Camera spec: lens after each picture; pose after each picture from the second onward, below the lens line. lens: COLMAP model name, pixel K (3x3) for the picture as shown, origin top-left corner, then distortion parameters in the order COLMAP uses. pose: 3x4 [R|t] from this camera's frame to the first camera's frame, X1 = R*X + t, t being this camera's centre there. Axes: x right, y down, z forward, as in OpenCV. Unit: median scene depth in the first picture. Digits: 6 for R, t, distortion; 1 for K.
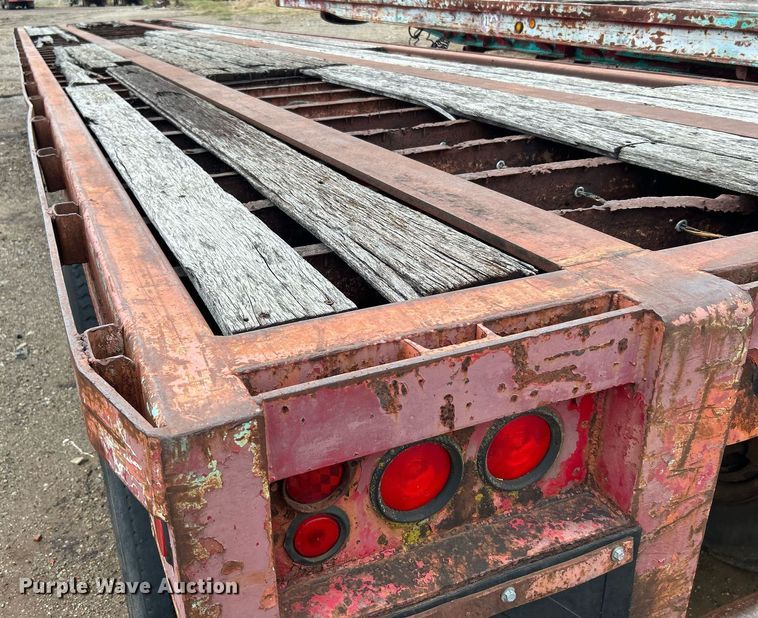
lens RADIAL K [[679.2, 0, 286.6], [0, 679.2, 279.9], [0, 0, 1]] dist [0.007016, -0.005978]
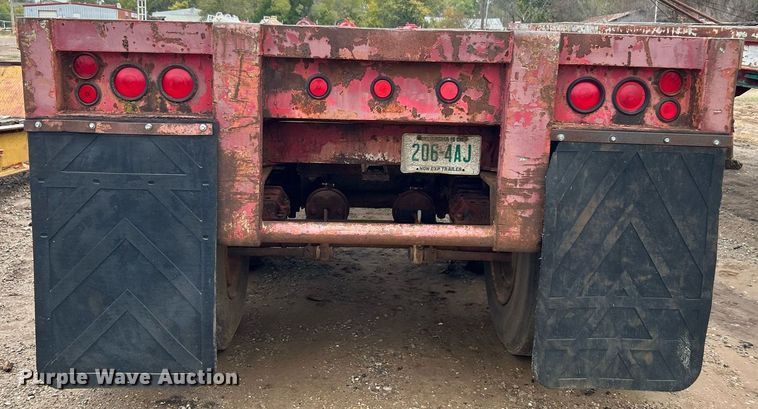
lens RADIAL K [[689.7, 0, 379.0], [0, 689.7, 204.5], [0, 0, 1]] dist [0.126532, -0.246706]
pose [[0.948579, 0.132193, -0.287615, 1.823617], [-0.180751, 0.972127, -0.149328, 0.920234], [0.259858, 0.193636, 0.946033, -1.137182]]
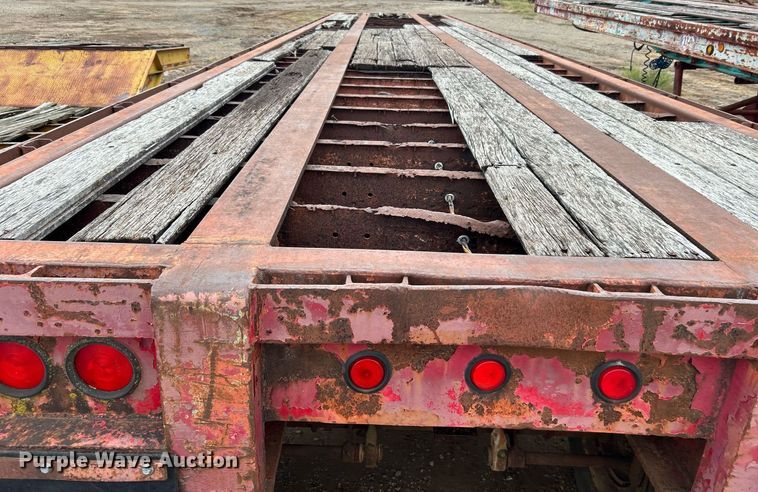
lens RADIAL K [[546.8, 0, 382.4], [0, 546.8, 215.9], [0, 0, 1]] dist [0.038570, -0.039354]
pose [[0.935133, 0.190791, -0.298538, 1.106424], [-0.194767, 0.980708, 0.016670, -0.167024], [0.295959, 0.042556, 0.954252, 0.118884]]
